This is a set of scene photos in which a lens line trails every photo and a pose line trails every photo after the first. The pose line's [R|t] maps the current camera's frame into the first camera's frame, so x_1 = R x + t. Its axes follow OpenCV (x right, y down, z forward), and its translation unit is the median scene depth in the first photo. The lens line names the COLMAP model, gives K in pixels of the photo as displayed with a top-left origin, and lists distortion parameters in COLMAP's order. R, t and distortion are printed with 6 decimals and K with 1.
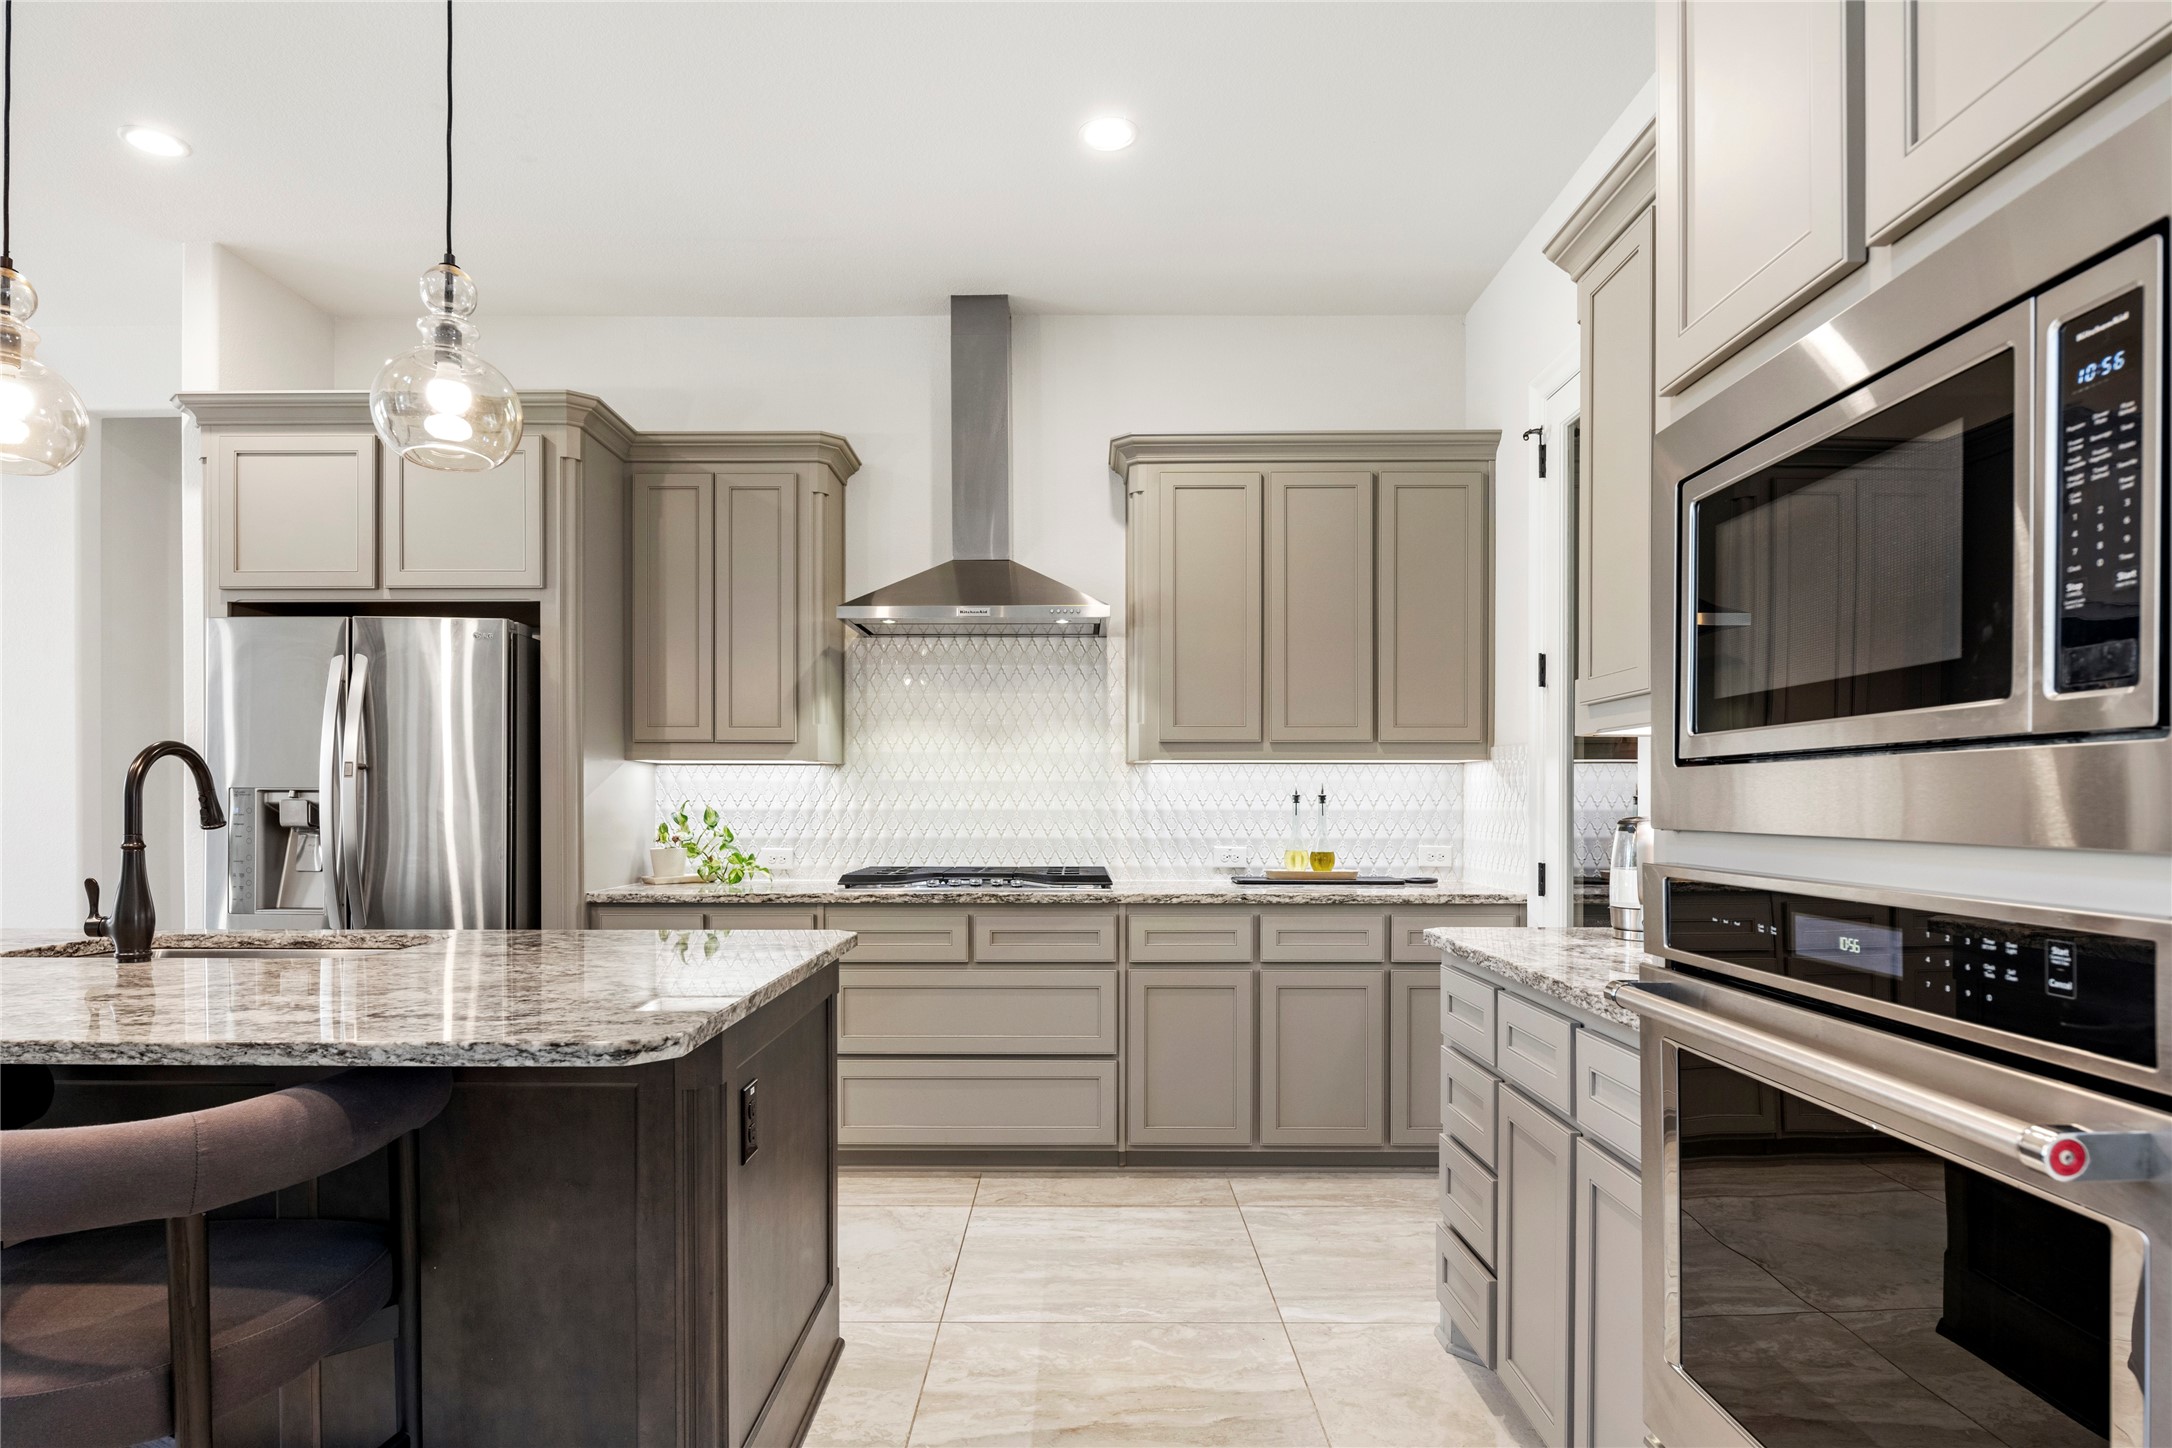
lens RADIAL K [[1184.6, 0, 1077.9], [0, 1184.6, 806.8], [0, 0, 1]] dist [-0.002159, -0.000287]
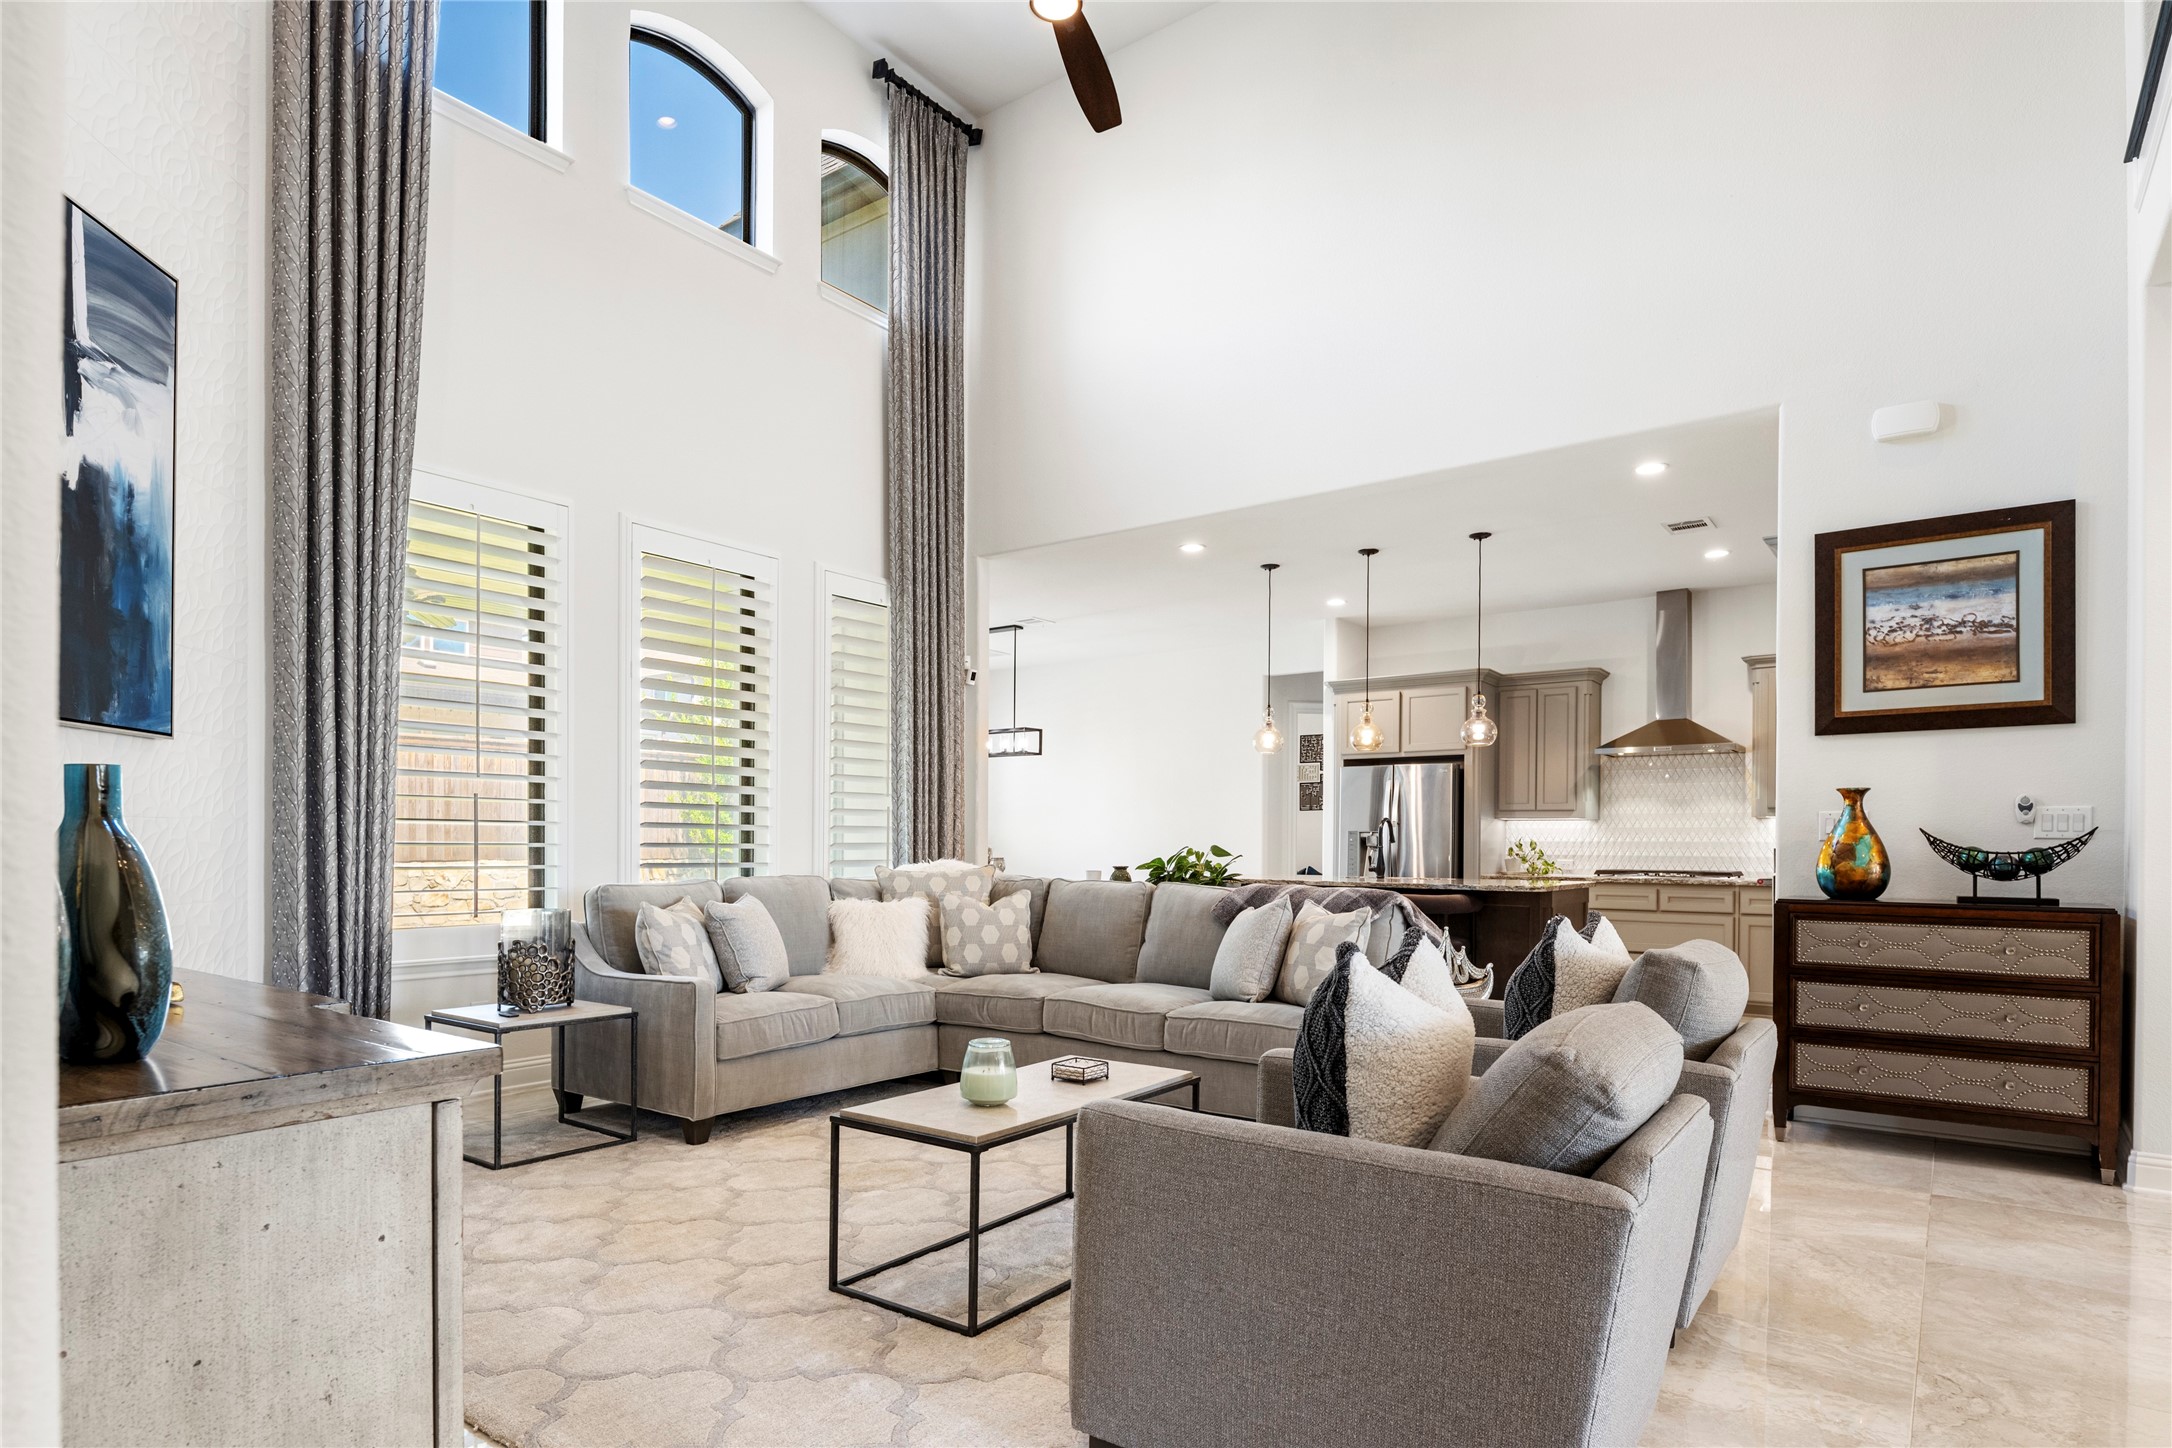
lens RADIAL K [[1186.6, 0, 1082.8], [0, 1186.6, 854.7], [0, 0, 1]] dist [0.002517, 0.000123]
pose [[0.808212, 0.009048, -0.588823, 0.314774], [-0.008045, 0.999958, 0.004323, 0.025113], [0.588837, 0.001243, 0.808251, -1.289420]]
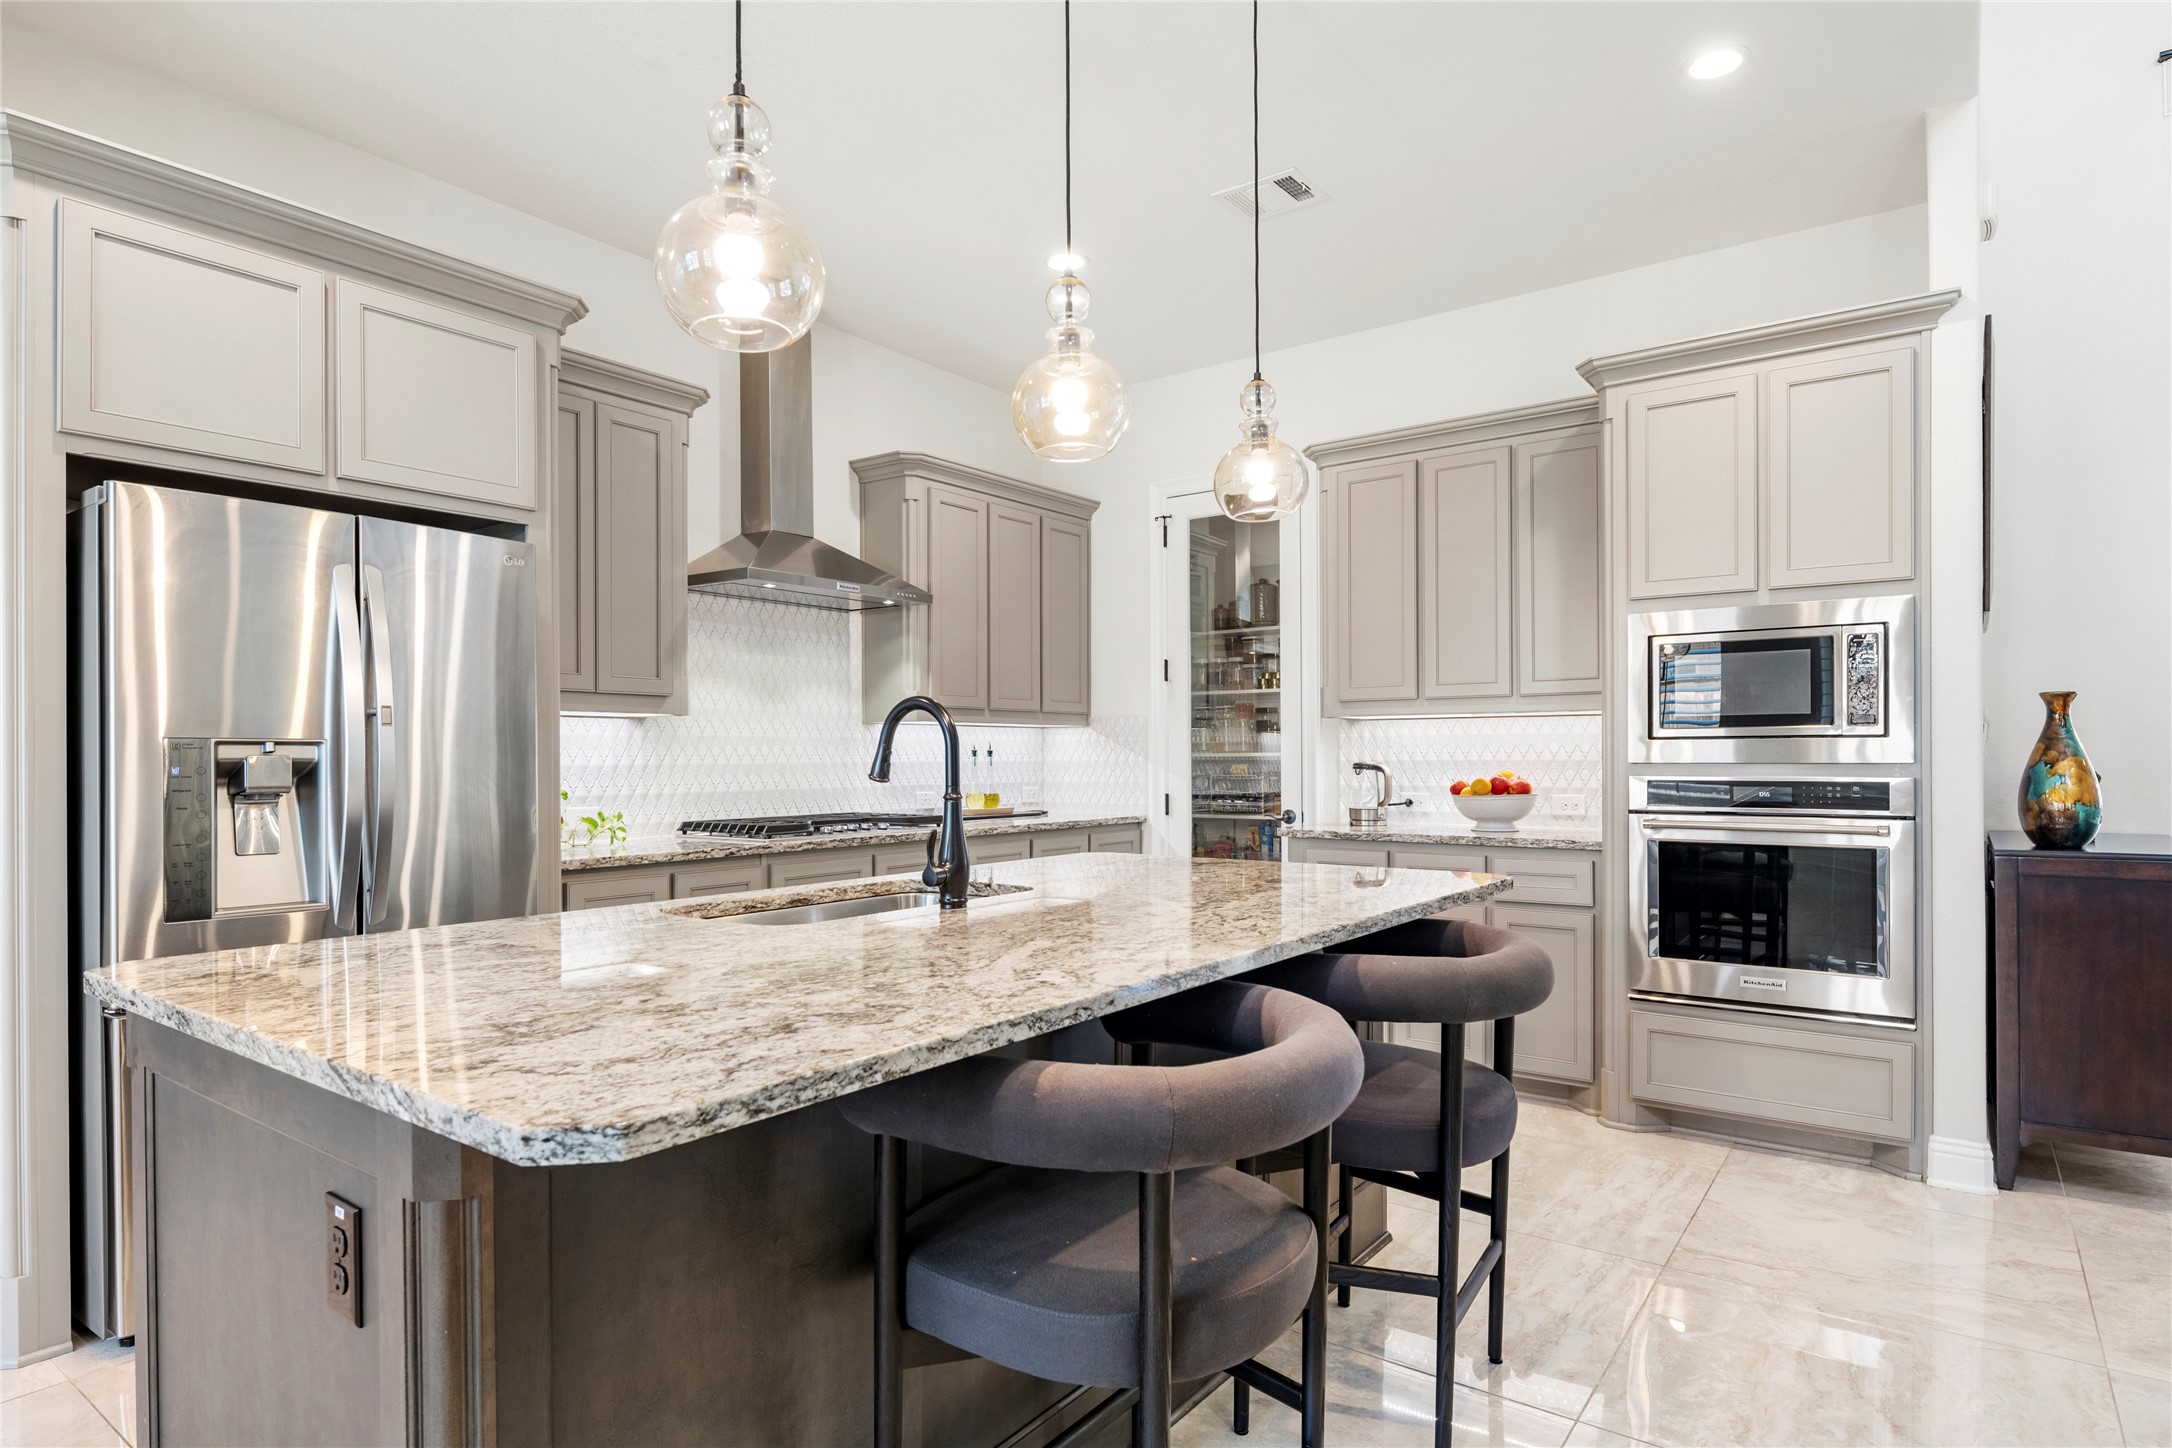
lens RADIAL K [[1170.0, 0, 1093.5], [0, 1170.0, 758.8], [0, 0, 1]] dist [-0.004184, -0.000928]
pose [[0.588347, -0.005122, 0.808592, -0.813029], [0.007956, 0.999968, 0.000546, -0.000299], [-0.808569, 0.006112, 0.588369, 0.150306]]
